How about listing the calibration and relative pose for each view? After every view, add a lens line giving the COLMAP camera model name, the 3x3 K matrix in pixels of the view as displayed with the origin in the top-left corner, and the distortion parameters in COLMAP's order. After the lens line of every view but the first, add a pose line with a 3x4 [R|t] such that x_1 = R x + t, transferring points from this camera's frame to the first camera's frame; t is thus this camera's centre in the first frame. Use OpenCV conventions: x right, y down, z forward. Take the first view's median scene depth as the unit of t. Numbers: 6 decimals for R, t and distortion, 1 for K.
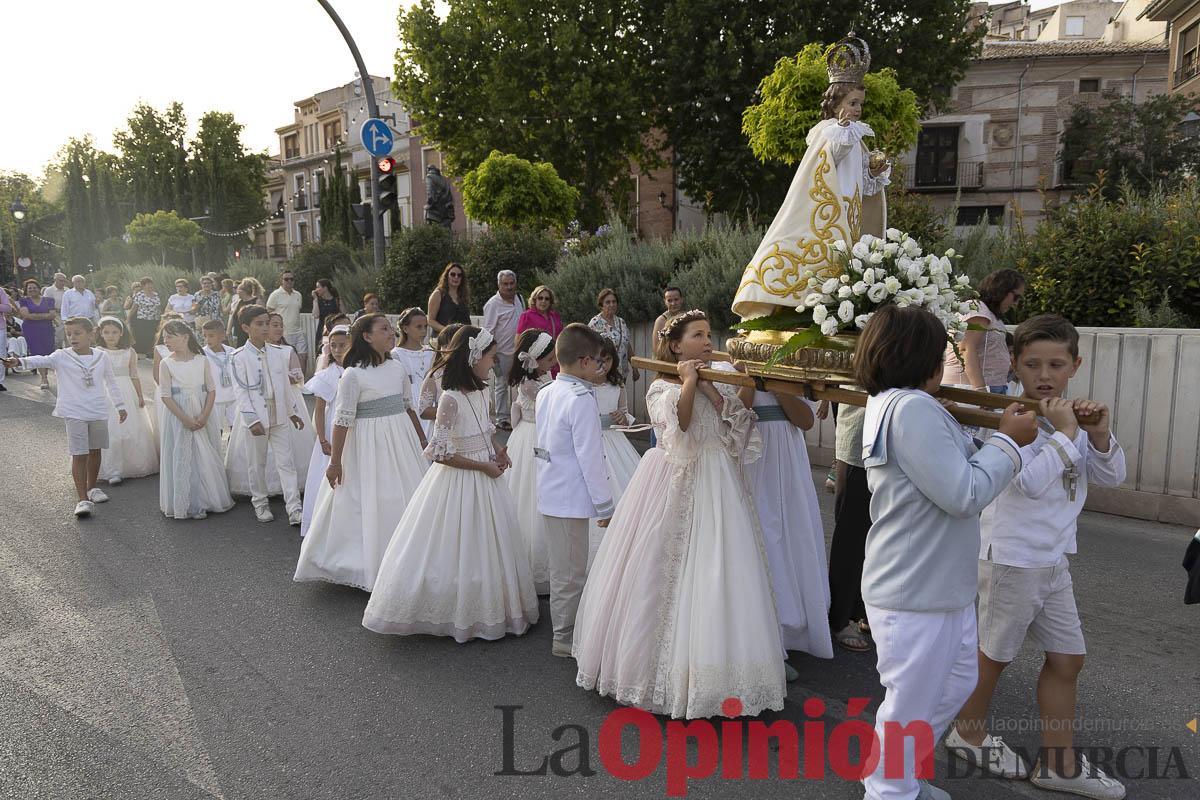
lens RADIAL K [[799.5, 0, 600.0], [0, 799.5, 400.0], [0, 0, 1]] dist [0.004744, 0.002062]
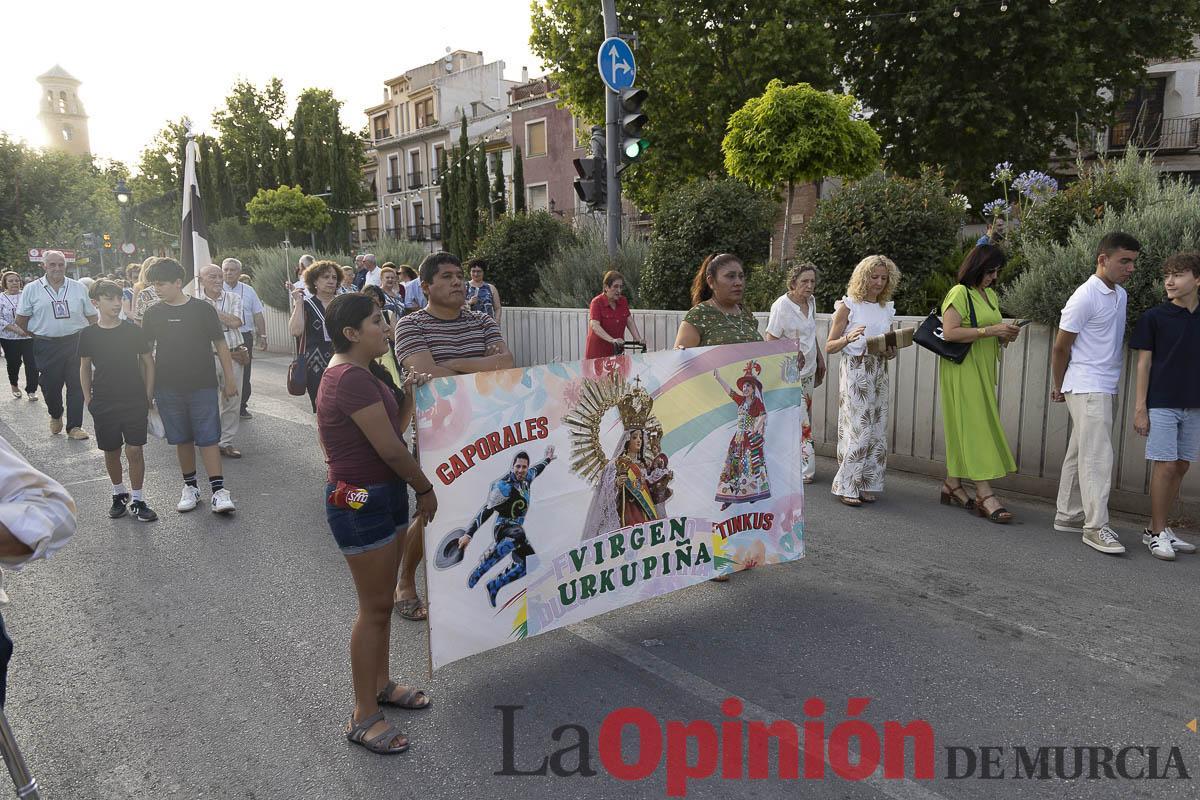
lens RADIAL K [[799.5, 0, 600.0], [0, 799.5, 400.0], [0, 0, 1]] dist [0.004744, 0.002062]
pose [[0.996735, 0.005294, -0.080570, -0.088249], [-0.003648, 0.999782, 0.020572, -0.014578], [0.080661, -0.020211, 0.996537, 0.101456]]
